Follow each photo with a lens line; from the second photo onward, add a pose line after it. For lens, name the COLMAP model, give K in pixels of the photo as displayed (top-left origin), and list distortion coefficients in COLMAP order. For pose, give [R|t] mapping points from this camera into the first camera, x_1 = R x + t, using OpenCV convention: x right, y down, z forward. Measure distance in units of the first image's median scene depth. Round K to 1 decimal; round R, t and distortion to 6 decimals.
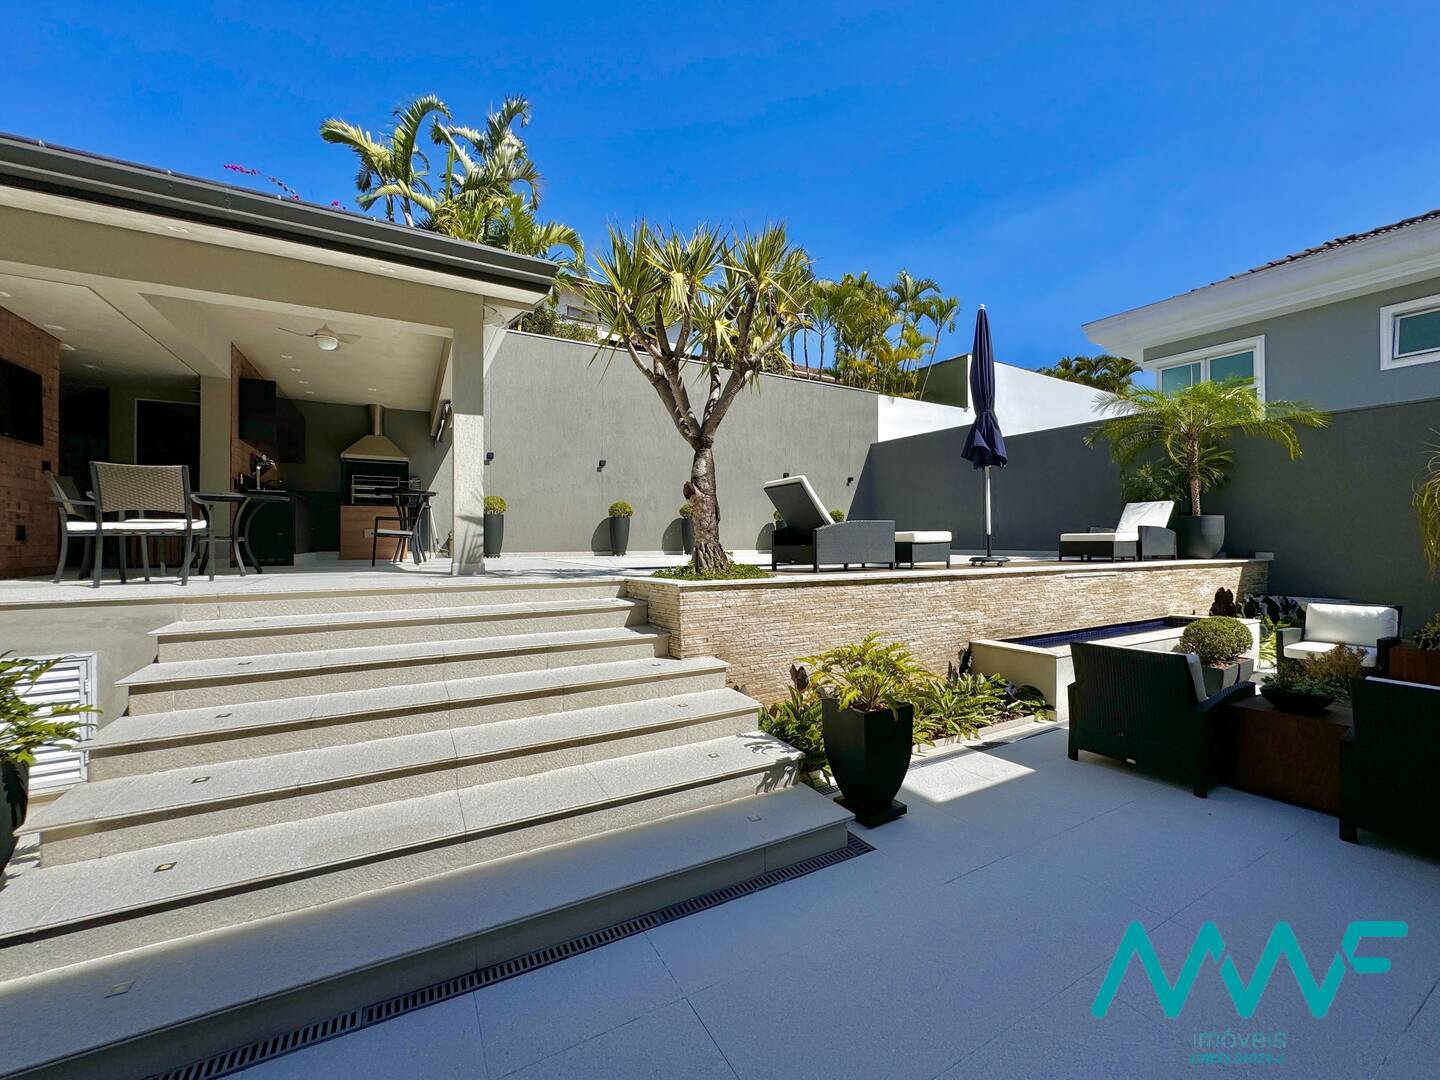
lens RADIAL K [[574.9, 0, 723.9], [0, 574.9, 539.3], [0, 0, 1]] dist [-0.000152, -0.000012]
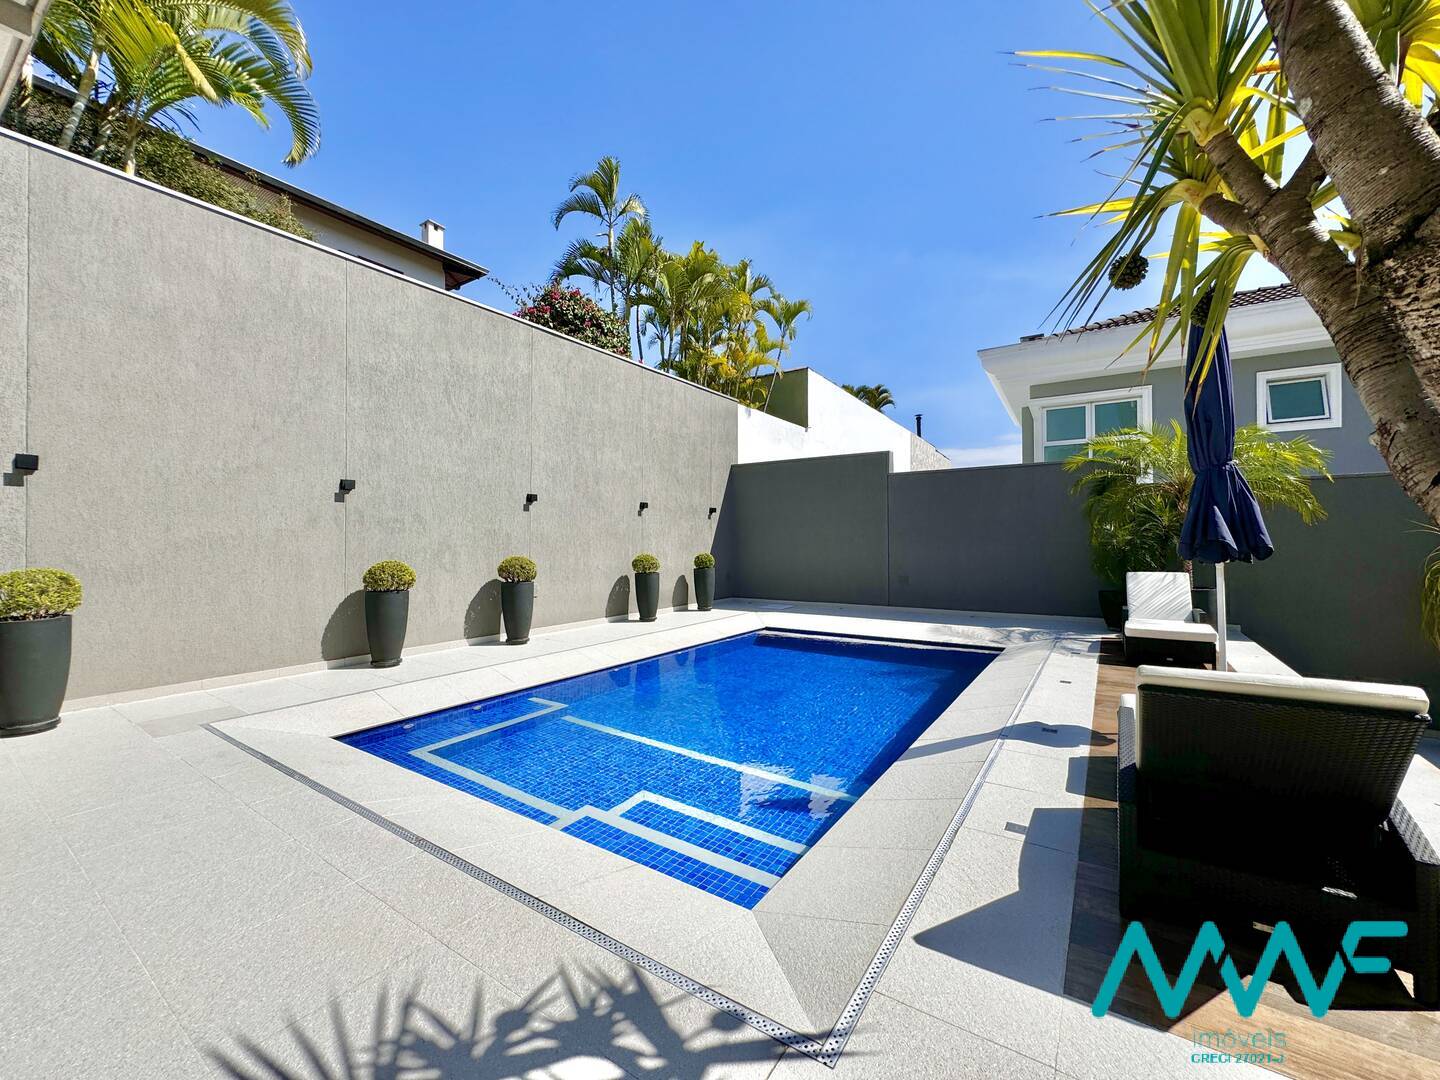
lens RADIAL K [[574.9, 0, 720.1], [0, 574.9, 533.6], [0, 0, 1]] dist [-0.000152, -0.000012]
pose [[0.894133, 0.000282, 0.447801, -0.132180], [0.004666, 0.999940, -0.009945, -0.076082], [-0.447777, 0.010982, 0.894078, 0.362980]]
